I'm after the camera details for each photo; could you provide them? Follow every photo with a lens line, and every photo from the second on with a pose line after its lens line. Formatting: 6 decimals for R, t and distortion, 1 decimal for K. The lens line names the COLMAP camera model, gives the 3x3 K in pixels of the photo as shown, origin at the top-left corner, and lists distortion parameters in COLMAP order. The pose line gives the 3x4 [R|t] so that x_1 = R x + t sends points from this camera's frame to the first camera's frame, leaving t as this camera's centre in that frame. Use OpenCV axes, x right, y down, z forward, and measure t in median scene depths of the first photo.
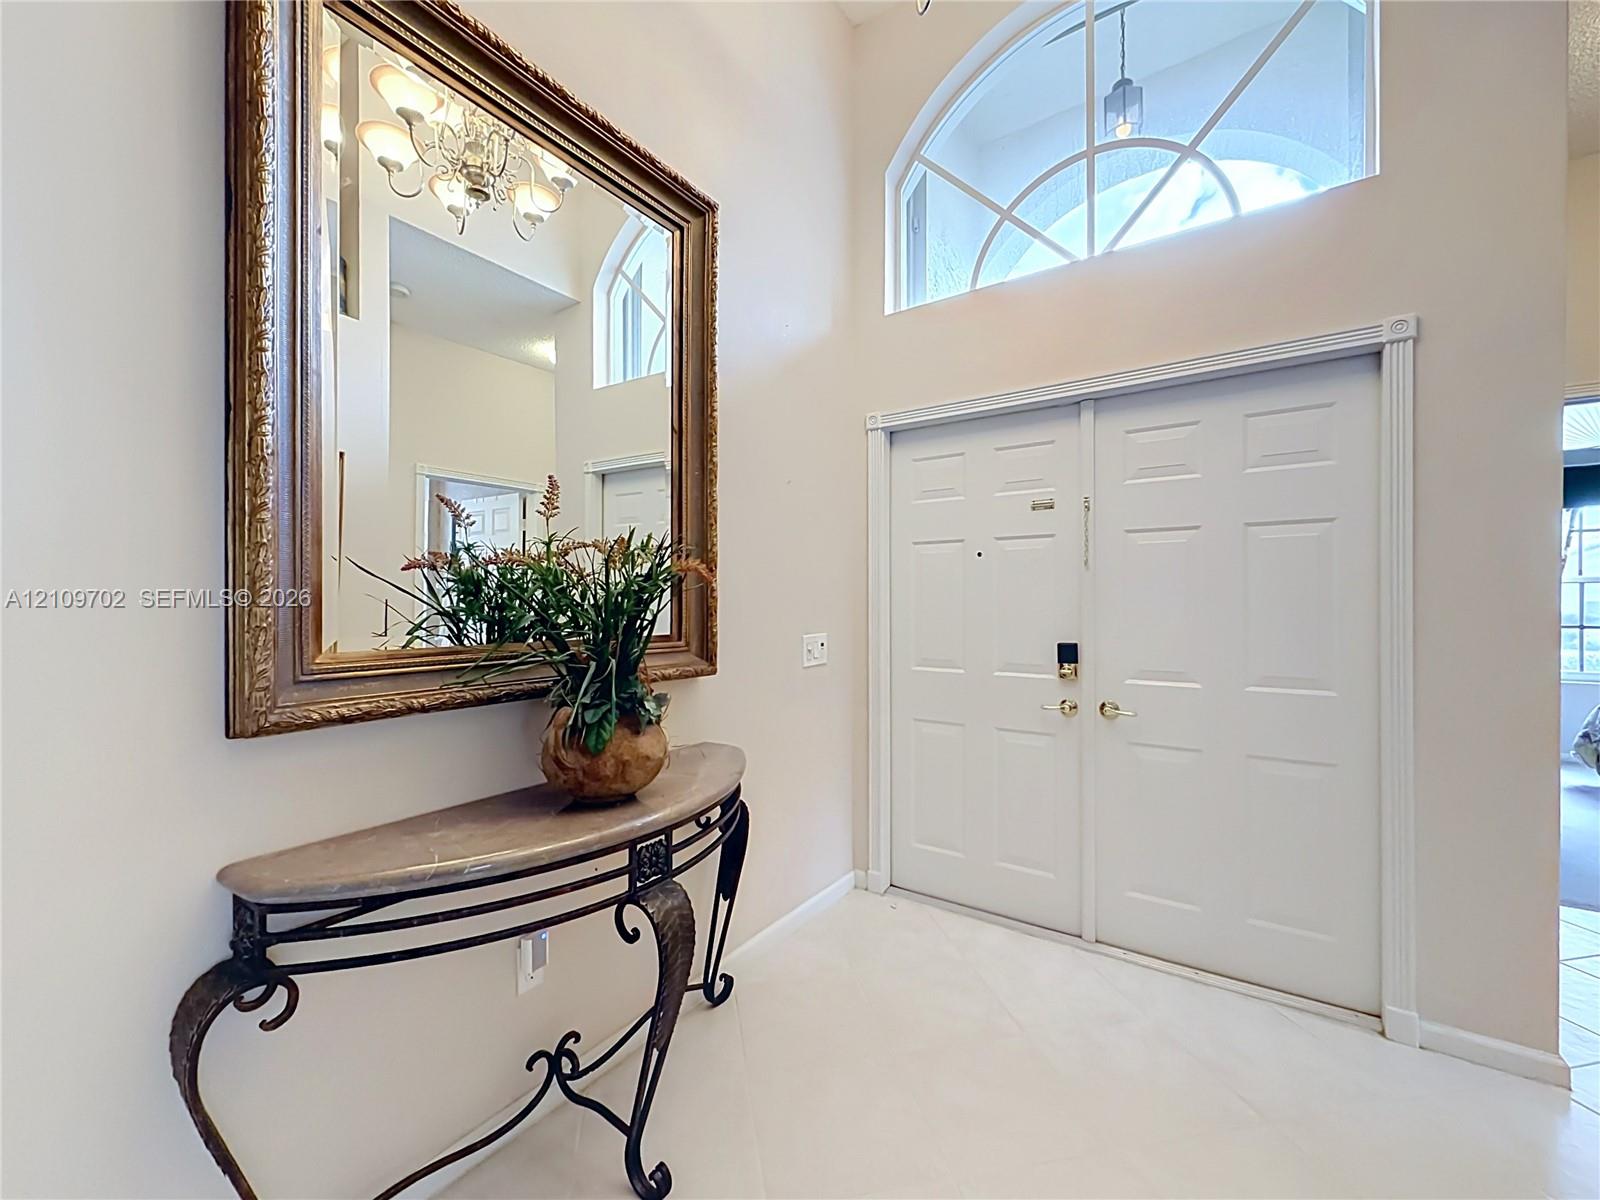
lens RADIAL K [[654.5, 0, 799.3], [0, 654.5, 606.0], [0, 0, 1]] dist [0.001468, -0.000268]
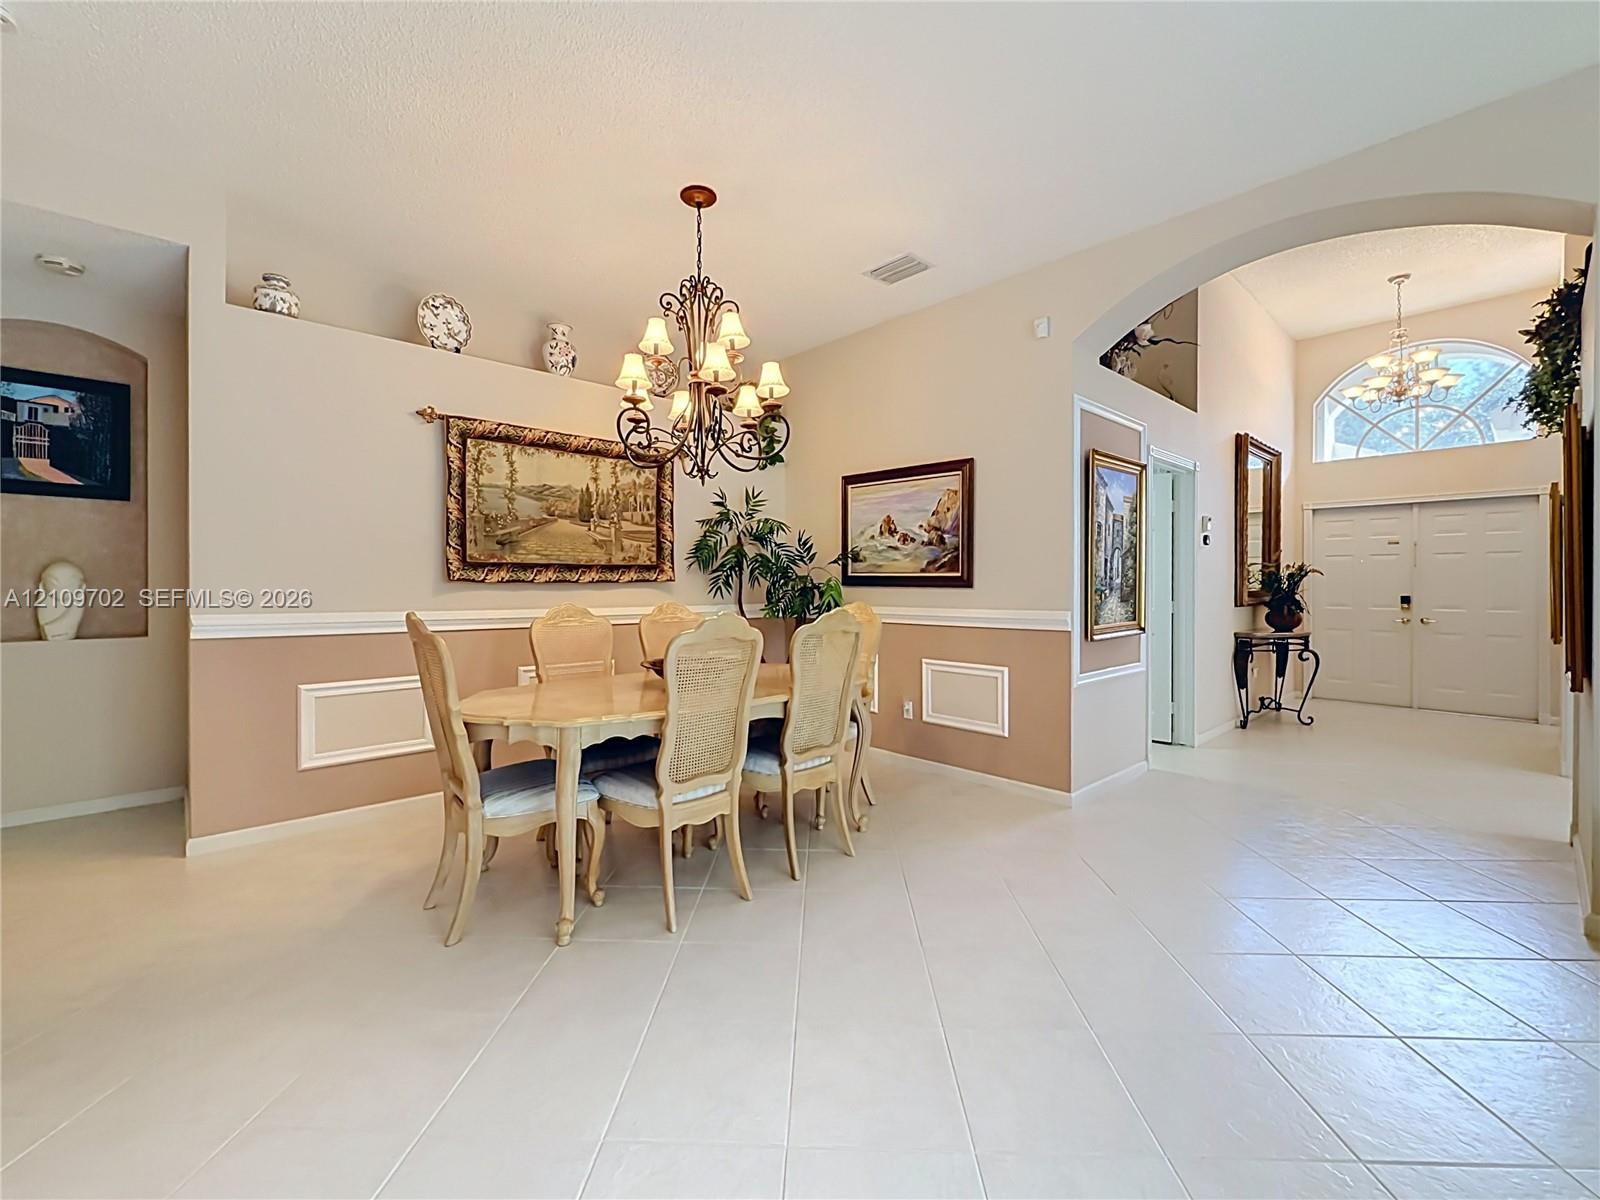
lens RADIAL K [[654.5, 0, 804.0], [0, 654.5, 592.0], [0, 0, 1]] dist [0.001468, -0.000268]
pose [[0.973409, 0.000876, -0.229074, -1.358868], [0.000626, 0.999979, 0.006483, 0.022984], [0.229074, -0.006454, 0.973388, -2.142199]]
